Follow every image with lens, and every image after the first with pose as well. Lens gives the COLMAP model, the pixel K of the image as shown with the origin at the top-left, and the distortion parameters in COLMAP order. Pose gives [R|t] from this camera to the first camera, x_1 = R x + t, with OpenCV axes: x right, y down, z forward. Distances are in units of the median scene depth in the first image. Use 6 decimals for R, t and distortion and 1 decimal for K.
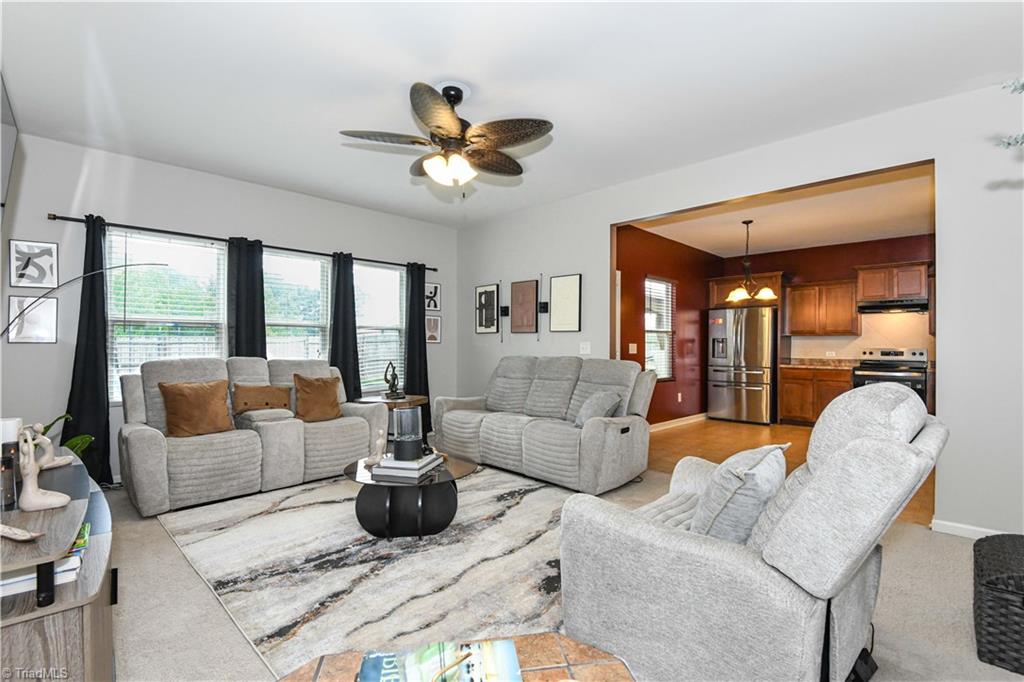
lens RADIAL K [[478.0, 0, 509.0], [0, 478.0, 346.0], [0, 0, 1]] dist [0.001684, -0.000103]
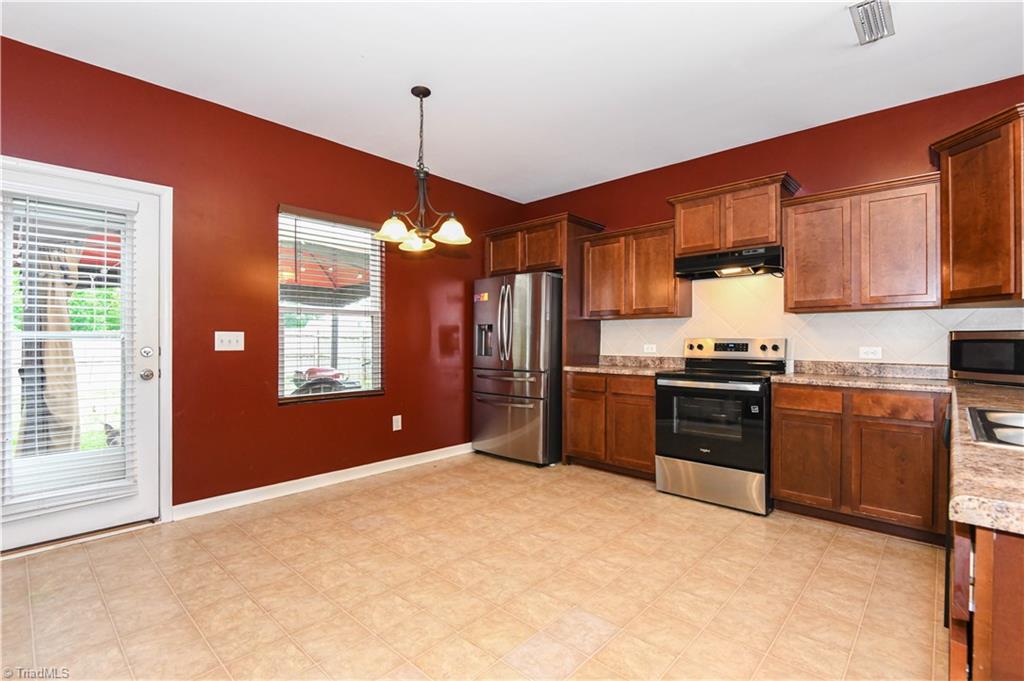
lens RADIAL K [[464.6, 0, 508.0], [0, 464.6, 341.4], [0, 0, 1]] dist [0.026773, -0.030477]
pose [[0.999584, -0.005835, 0.028256, 0.513896], [0.005789, 0.999982, 0.001735, 0.005906], [-0.028266, -0.001571, 0.999599, 0.444730]]
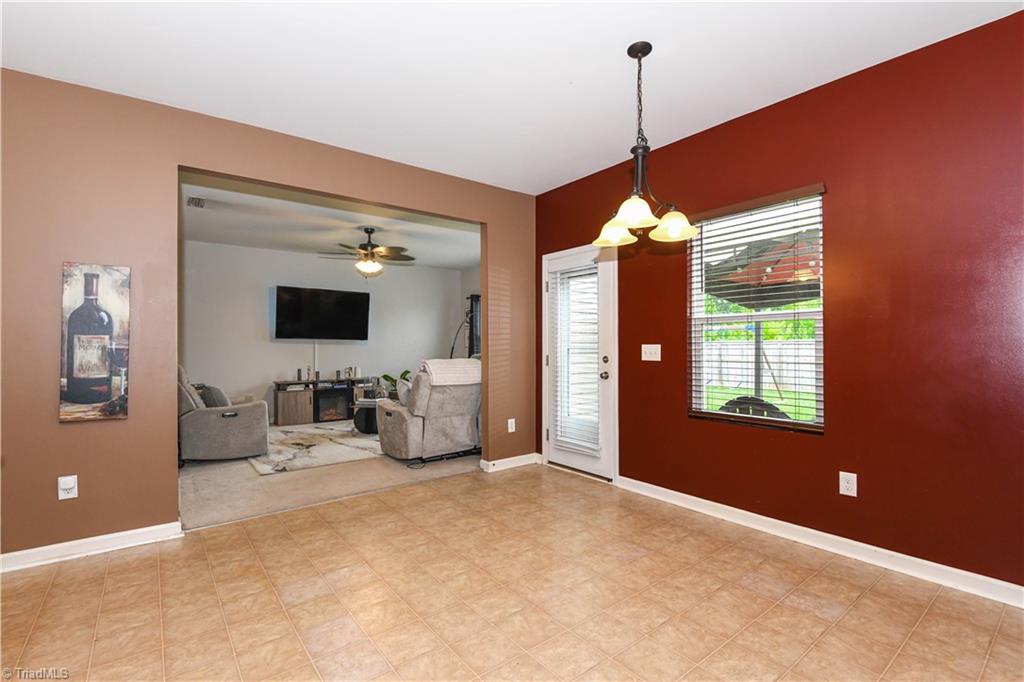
lens RADIAL K [[463.9, 0, 513.4], [0, 463.9, 344.3], [0, 0, 1]] dist [-0.016718, -0.000040]
pose [[-0.126241, -0.004945, -0.991987, 0.807887], [0.004101, 0.999976, -0.005507, -0.002753], [0.991991, -0.004763, -0.126218, 0.839088]]
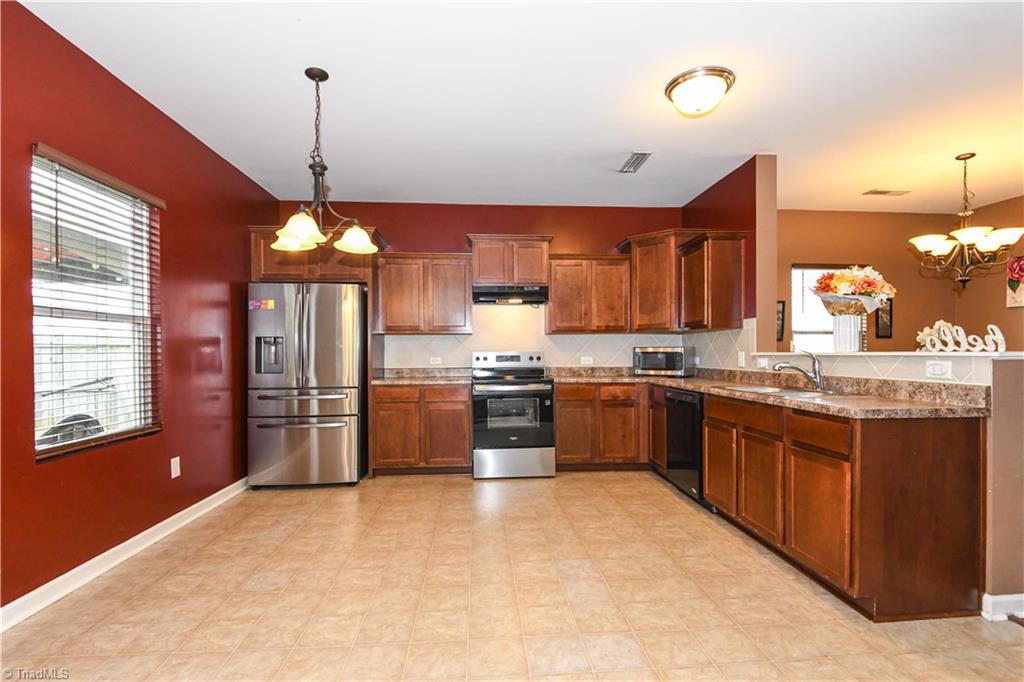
lens RADIAL K [[468.4, 0, 514.7], [0, 468.4, 352.6], [0, 0, 1]] dist [-0.016733, -0.000388]
pose [[0.651496, -0.012393, 0.758551, 0.253094], [0.010446, 0.999918, 0.007364, 0.000795], [-0.758580, 0.003126, 0.651572, 0.511781]]
